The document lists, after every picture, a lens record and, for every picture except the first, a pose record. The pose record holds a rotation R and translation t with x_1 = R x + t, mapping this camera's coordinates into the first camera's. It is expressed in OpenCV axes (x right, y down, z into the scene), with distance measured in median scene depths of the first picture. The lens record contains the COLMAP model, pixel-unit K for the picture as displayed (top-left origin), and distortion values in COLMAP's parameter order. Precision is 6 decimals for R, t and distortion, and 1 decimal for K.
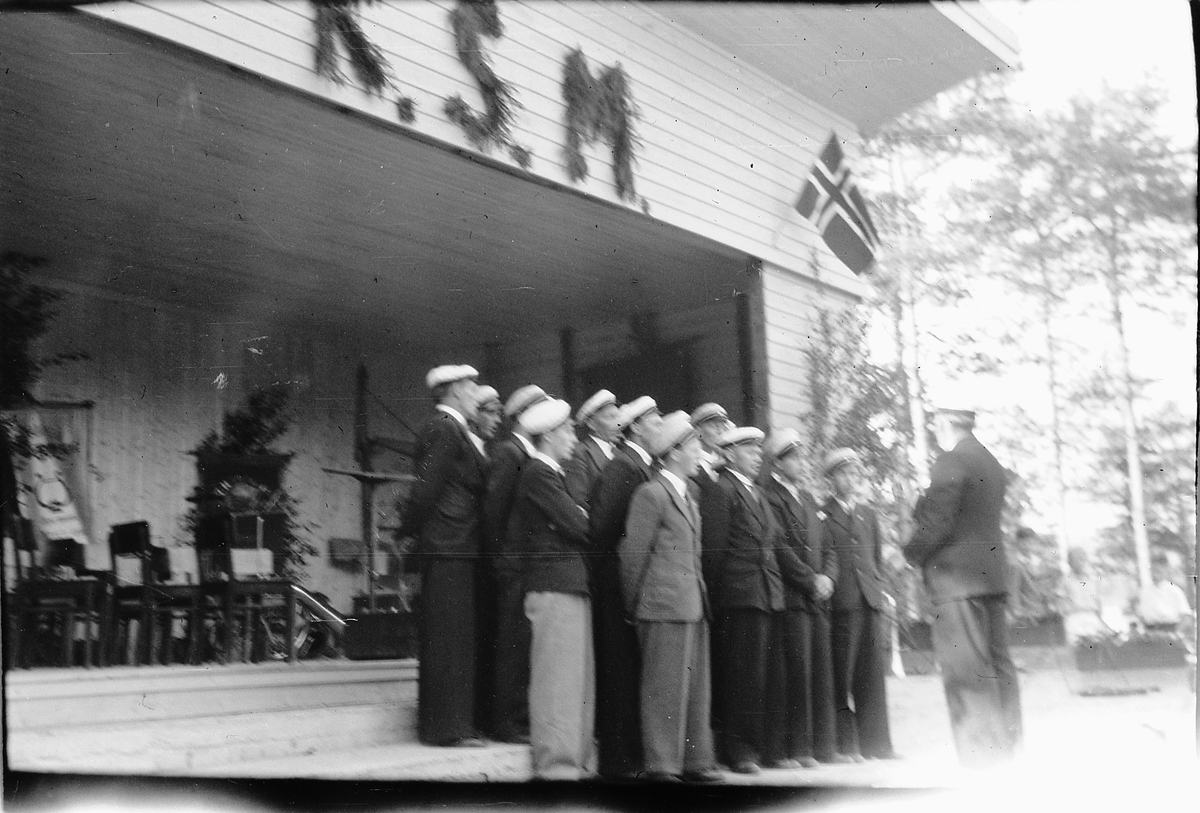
lens RADIAL K [[1503.9, 0, 600.0], [0, 1503.9, 406.5], [0, 0, 1]] dist [0.007729, -0.011887]
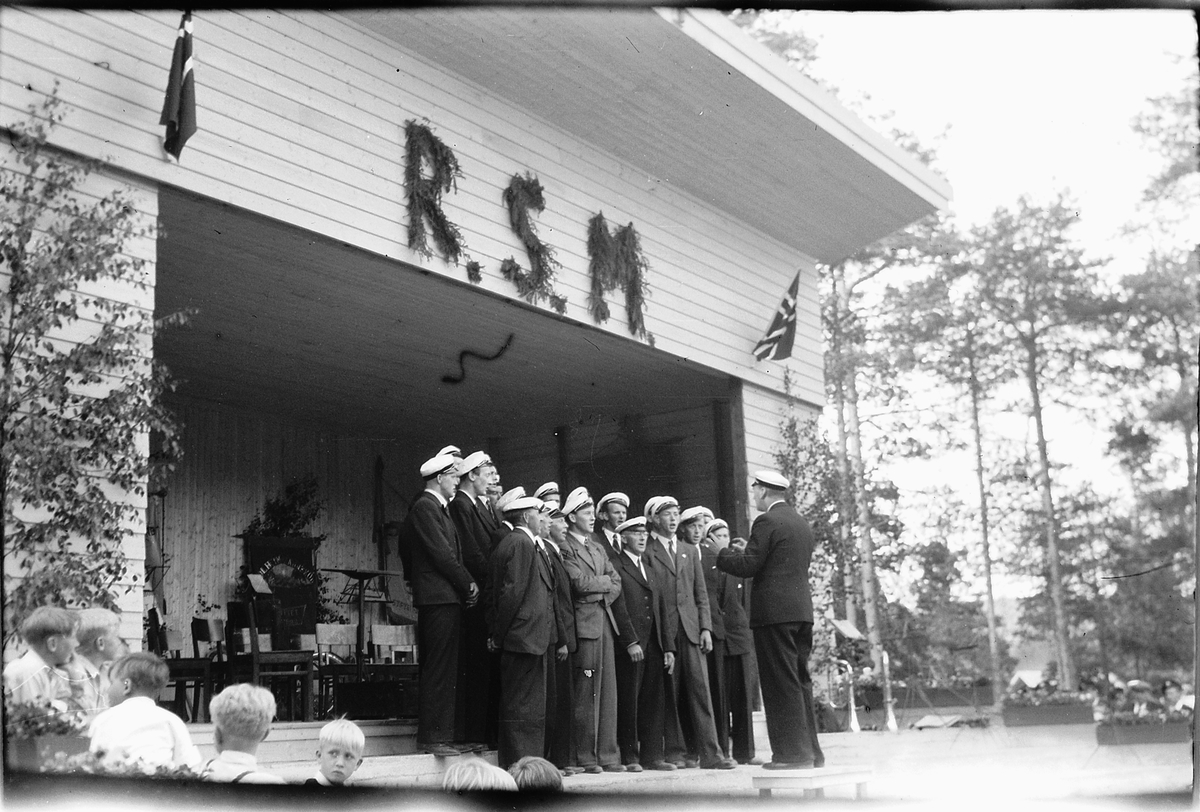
lens RADIAL K [[1503.9, 0, 600.0], [0, 1503.9, 406.0], [0, 0, 1]] dist [0.007729, -0.011887]
pose [[0.998800, 0.008451, 0.048236, -0.060548], [-0.006454, 0.999122, -0.041407, -0.025555], [-0.048544, 0.041046, 0.997977, -0.177894]]
